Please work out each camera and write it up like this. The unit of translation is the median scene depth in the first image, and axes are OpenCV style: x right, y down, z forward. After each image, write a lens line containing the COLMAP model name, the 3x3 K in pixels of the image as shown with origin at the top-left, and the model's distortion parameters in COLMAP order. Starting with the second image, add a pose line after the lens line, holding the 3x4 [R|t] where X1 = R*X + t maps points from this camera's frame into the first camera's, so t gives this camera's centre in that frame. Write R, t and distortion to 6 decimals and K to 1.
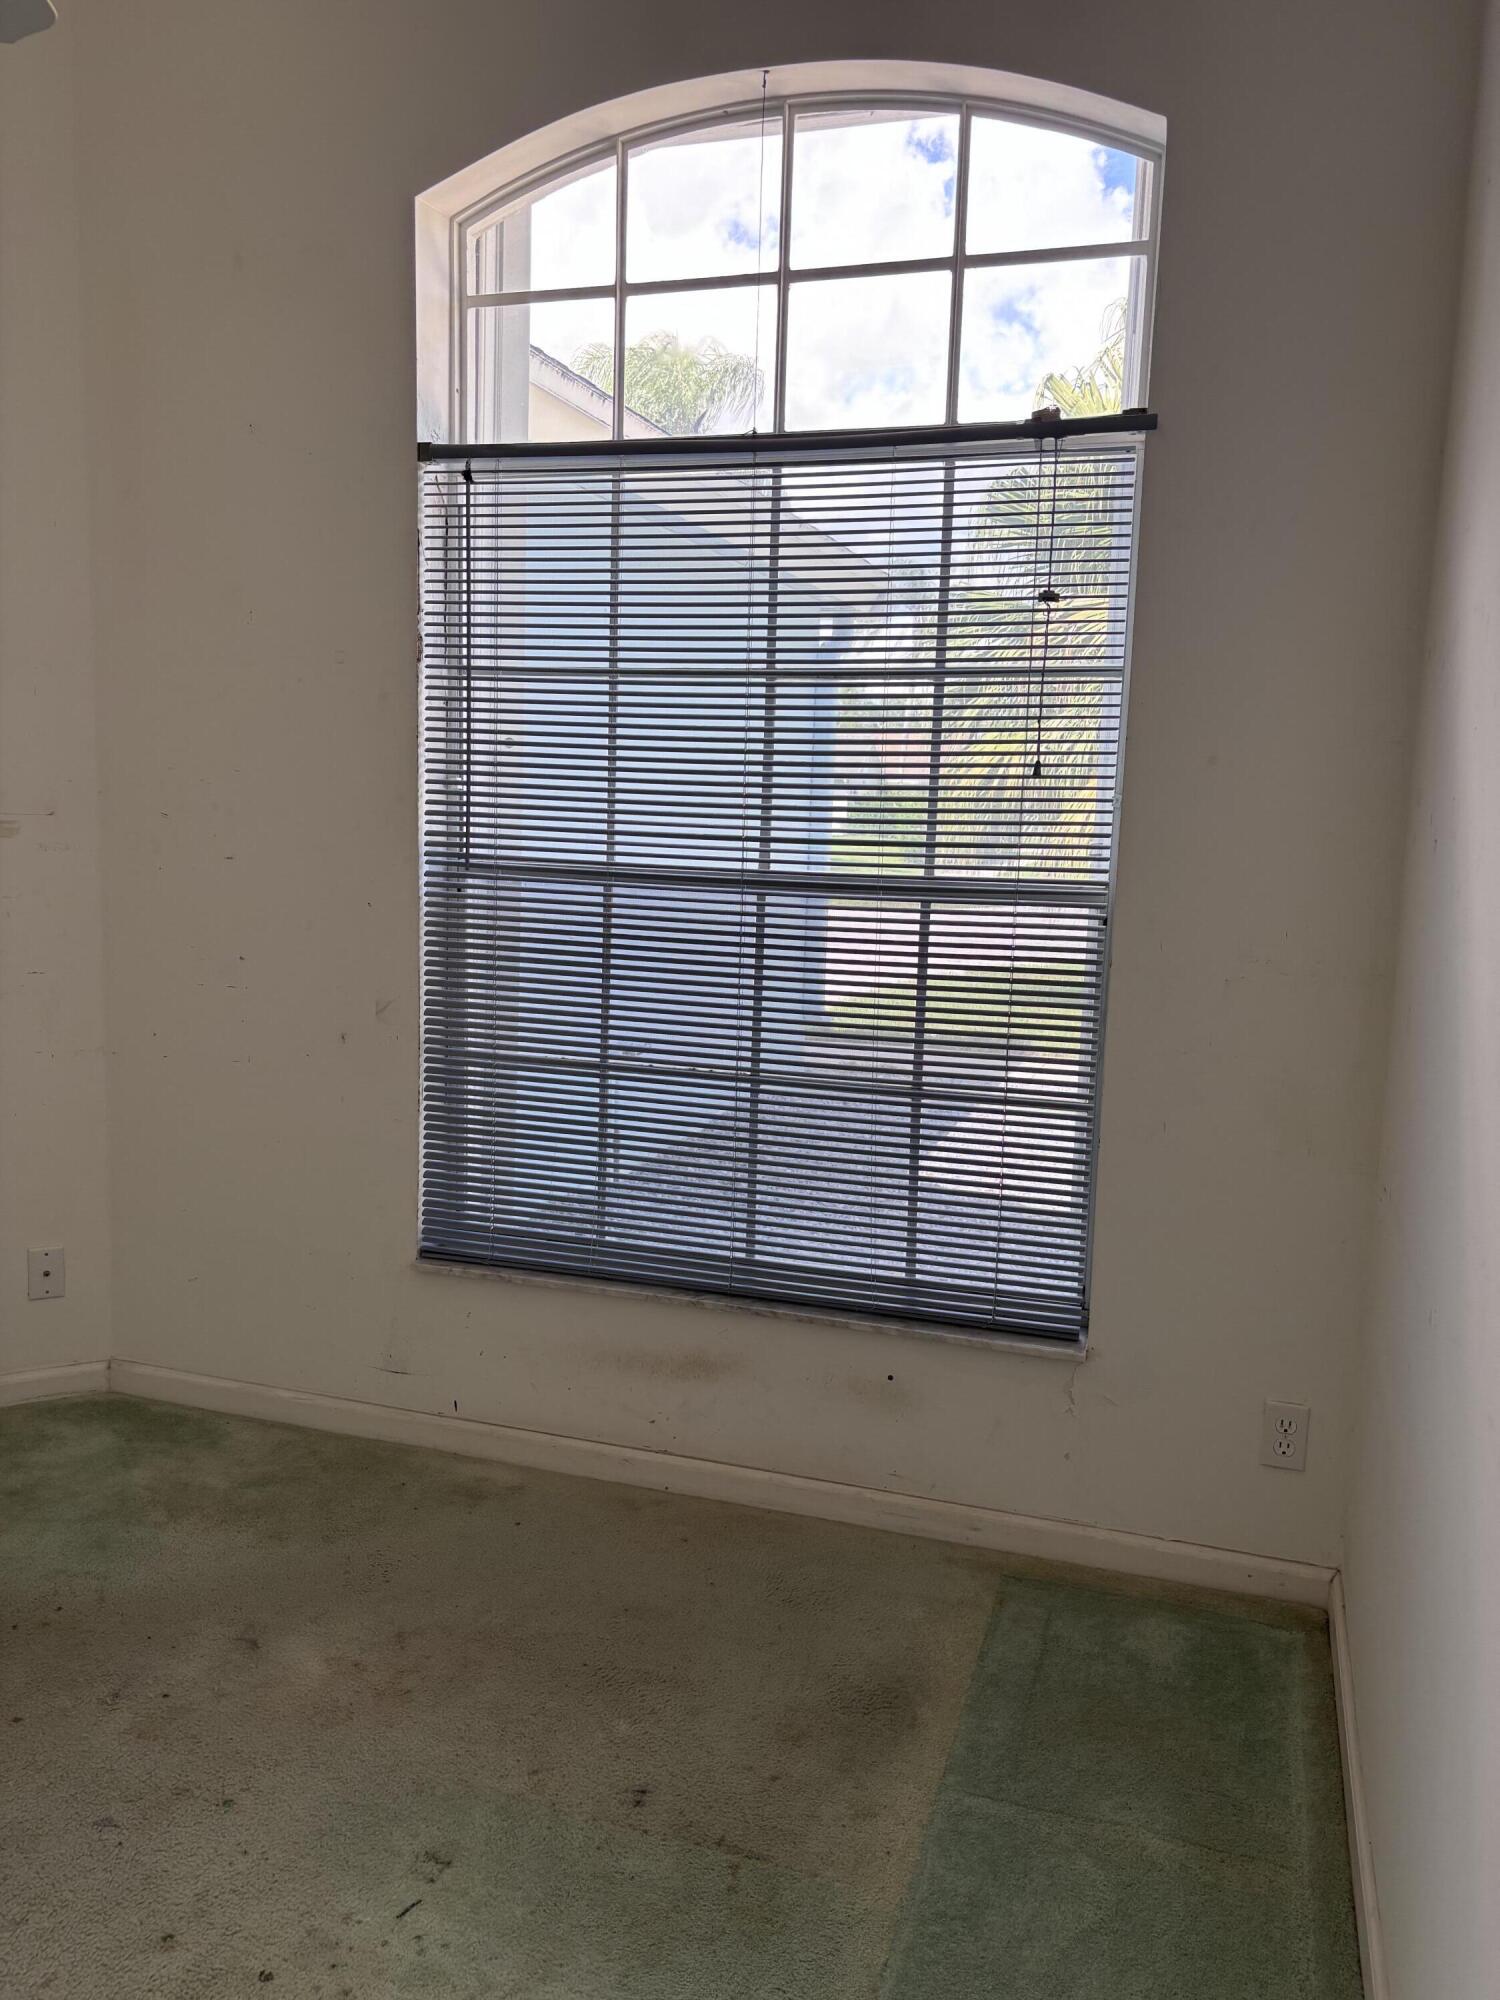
lens RADIAL K [[1506.1, 0, 745.8], [0, 1506.1, 1004.9], [0, 0, 1]] dist [0.045351, -0.057423]
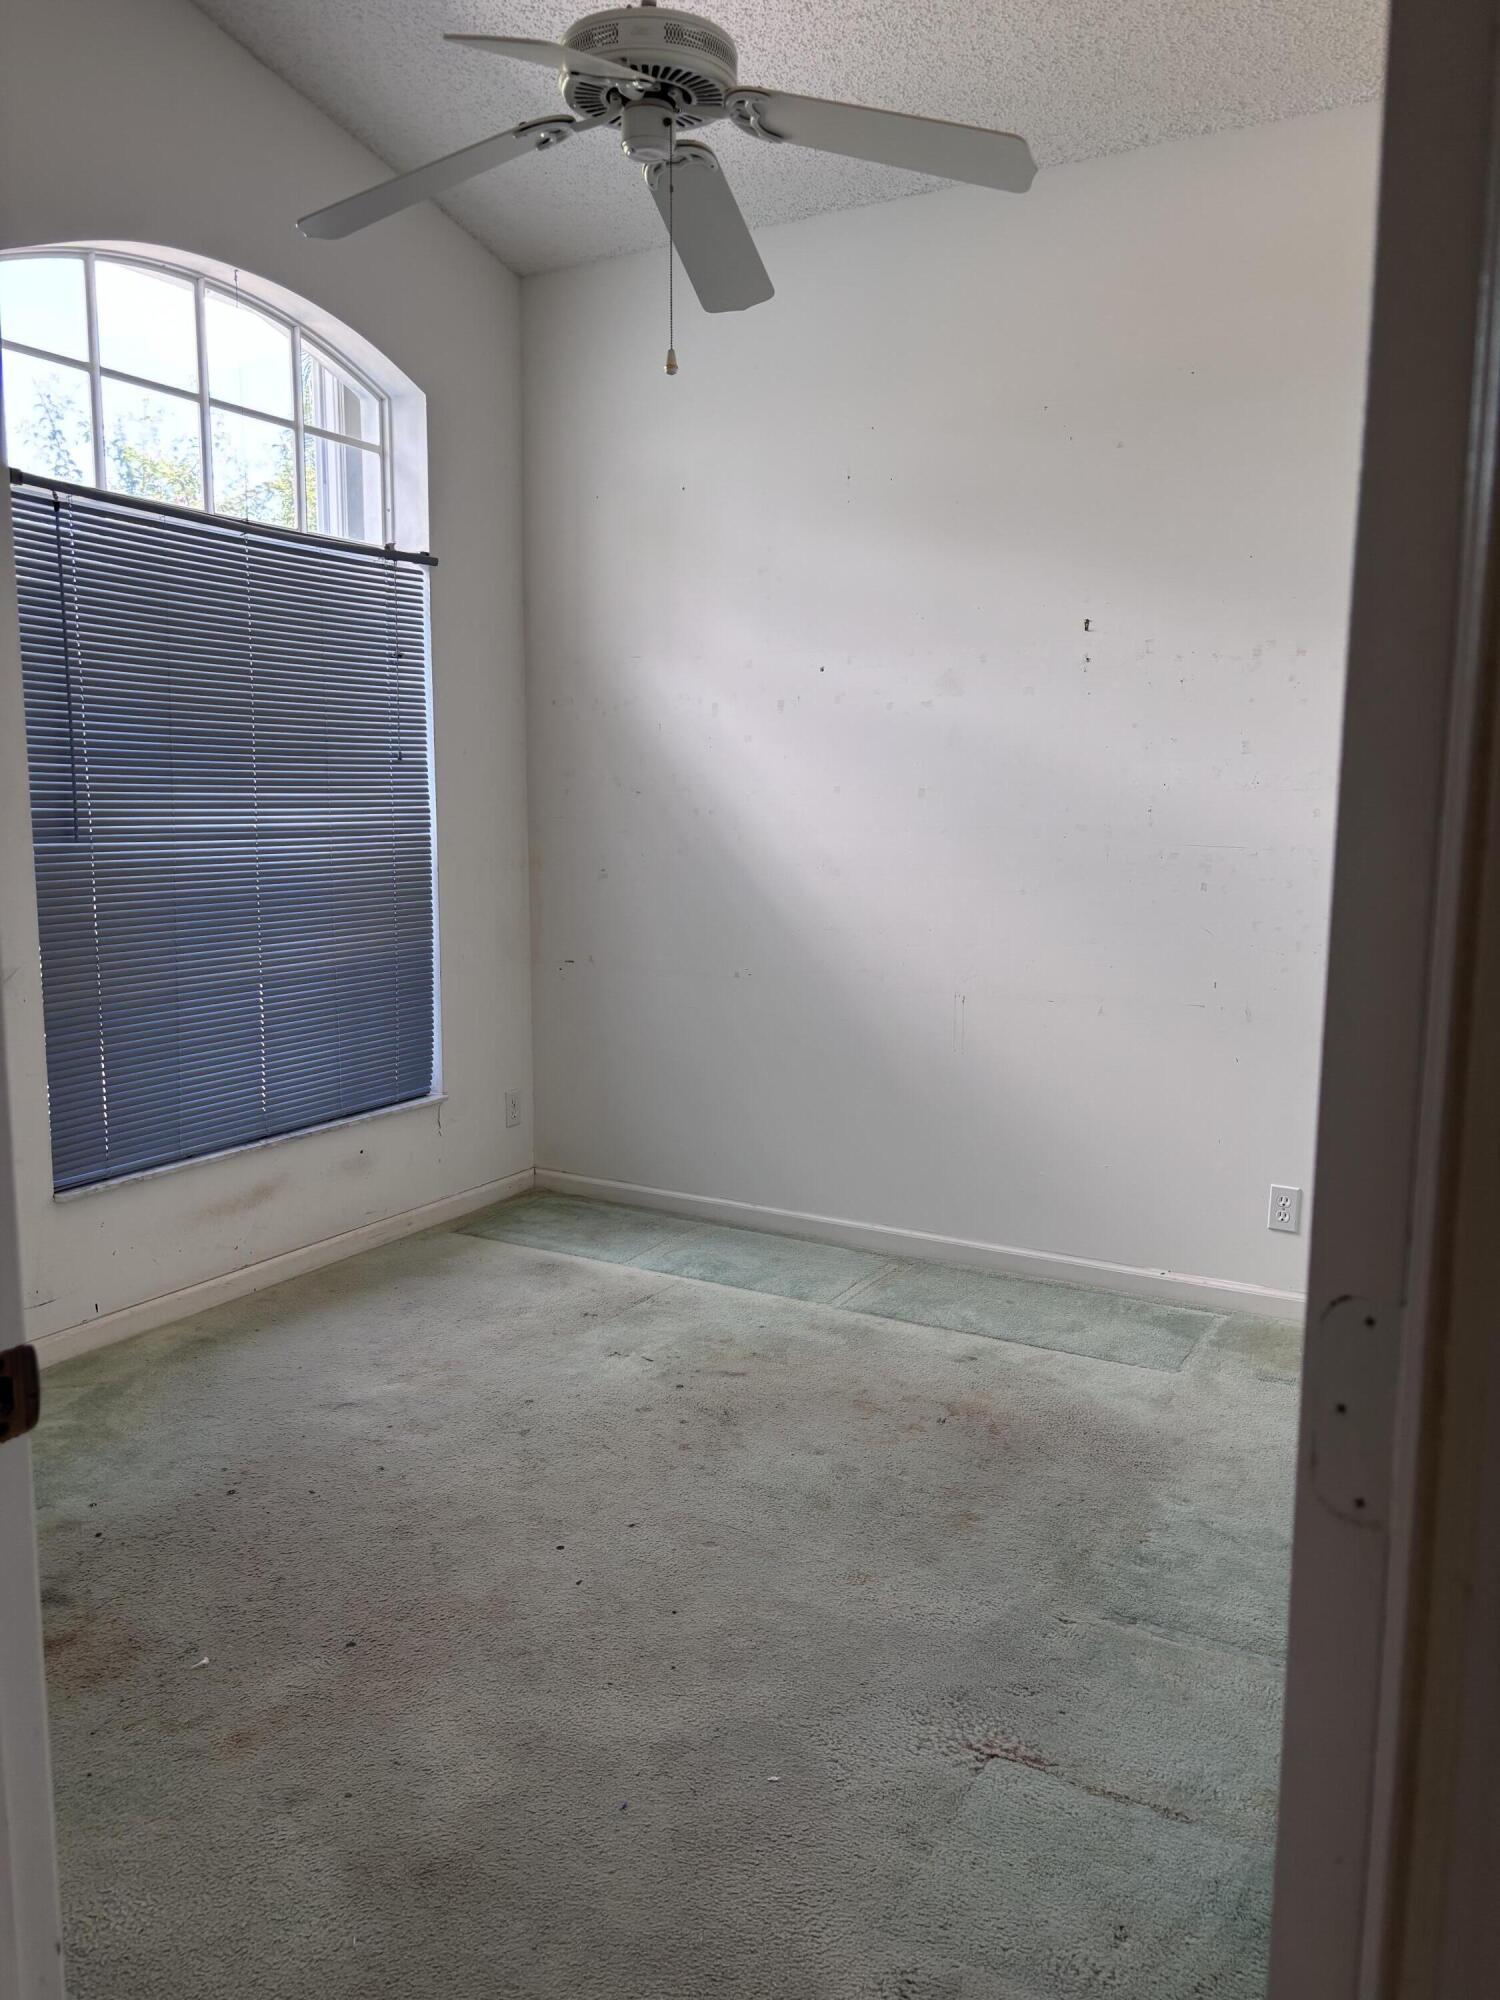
lens RADIAL K [[1506.1, 0, 745.8], [0, 1506.1, 1004.9], [0, 0, 1]] dist [0.045351, -0.057423]
pose [[0.211221, -0.172328, 0.962127, -1.257062], [0.122011, 0.981285, 0.148974, -0.082330], [-0.969793, 0.085924, 0.228294, 0.246748]]
